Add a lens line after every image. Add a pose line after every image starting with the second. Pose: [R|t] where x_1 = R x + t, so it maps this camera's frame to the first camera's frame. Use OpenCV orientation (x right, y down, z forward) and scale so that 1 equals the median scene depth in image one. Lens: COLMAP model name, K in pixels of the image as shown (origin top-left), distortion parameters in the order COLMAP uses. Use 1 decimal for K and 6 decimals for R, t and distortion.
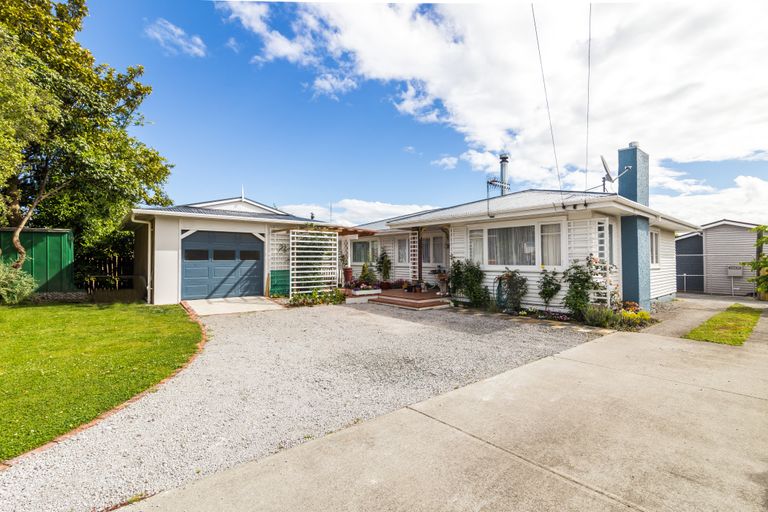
lens RADIAL K [[350.5, 0, 384.0], [0, 350.5, 256.0], [0, 0, 1]] dist [0.002222, -0.000018]
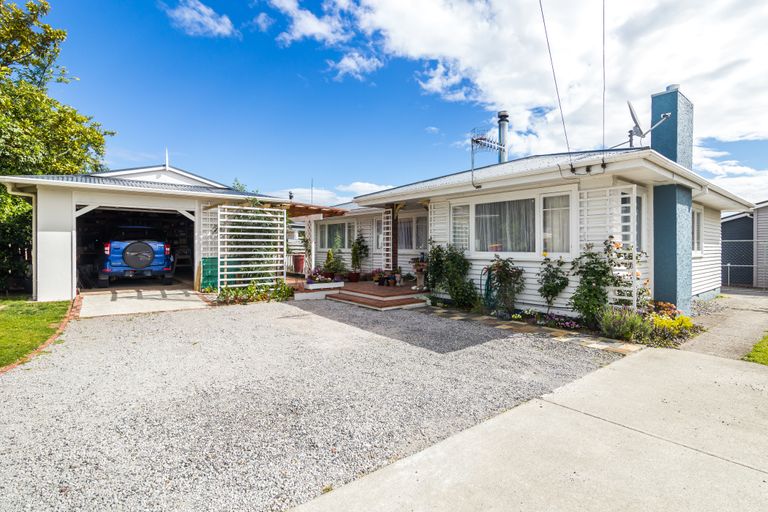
lens RADIAL K [[372.8, 0, 382.7], [0, 372.8, 251.1], [0, 0, 1]] dist [-0.000663, -0.000045]
pose [[0.999634, 0.003095, -0.026875, 0.118742], [-0.002489, 0.999743, 0.022548, 0.006811], [0.026938, -0.022473, 0.999384, 0.185241]]
